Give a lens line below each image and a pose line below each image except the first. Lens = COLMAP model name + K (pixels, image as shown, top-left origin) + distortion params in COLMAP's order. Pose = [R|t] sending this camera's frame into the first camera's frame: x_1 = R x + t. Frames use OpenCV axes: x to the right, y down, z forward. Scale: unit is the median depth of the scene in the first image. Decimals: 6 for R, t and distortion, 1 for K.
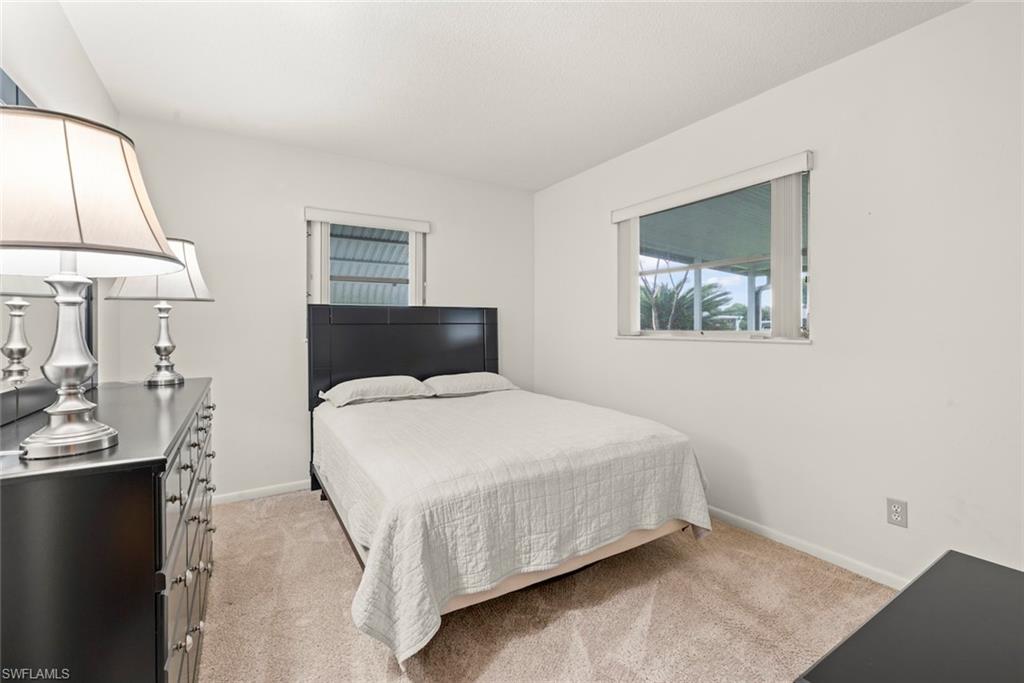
lens RADIAL K [[430.5, 0, 515.5], [0, 430.5, 341.1], [0, 0, 1]] dist [0.009373, -0.000040]
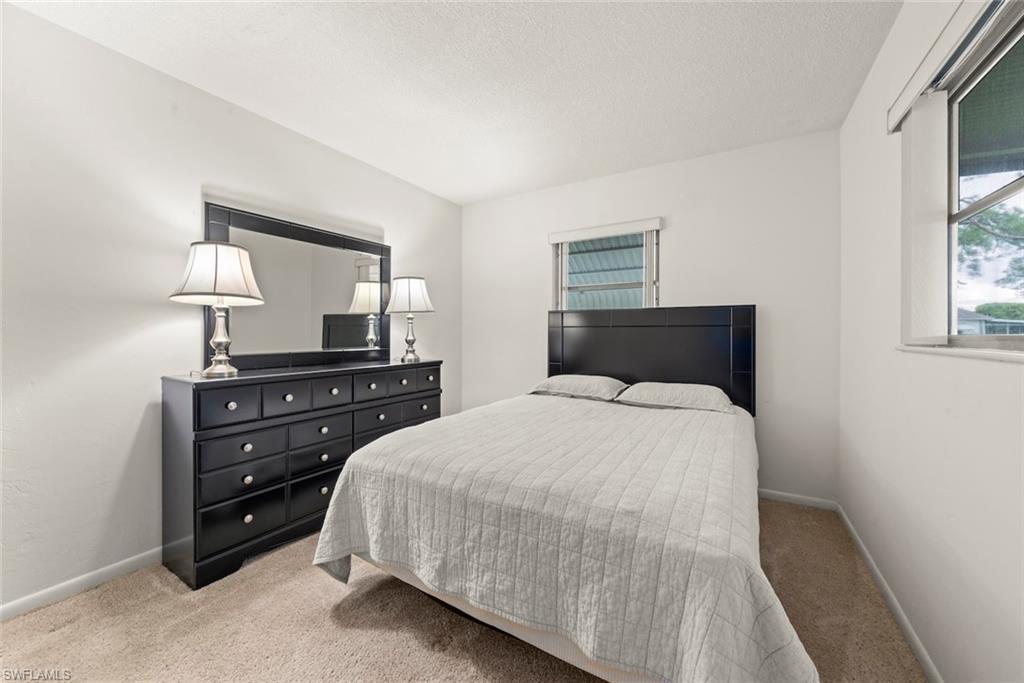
lens RADIAL K [[380.9, 0, 513.8], [0, 380.9, 339.1], [0, 0, 1]] dist [-0.002252, 0.000051]
pose [[0.466034, 0.020417, -0.884531, 0.797202], [-0.034195, 0.999402, 0.005053, -0.011952], [0.884106, 0.027891, 0.466453, 0.702875]]
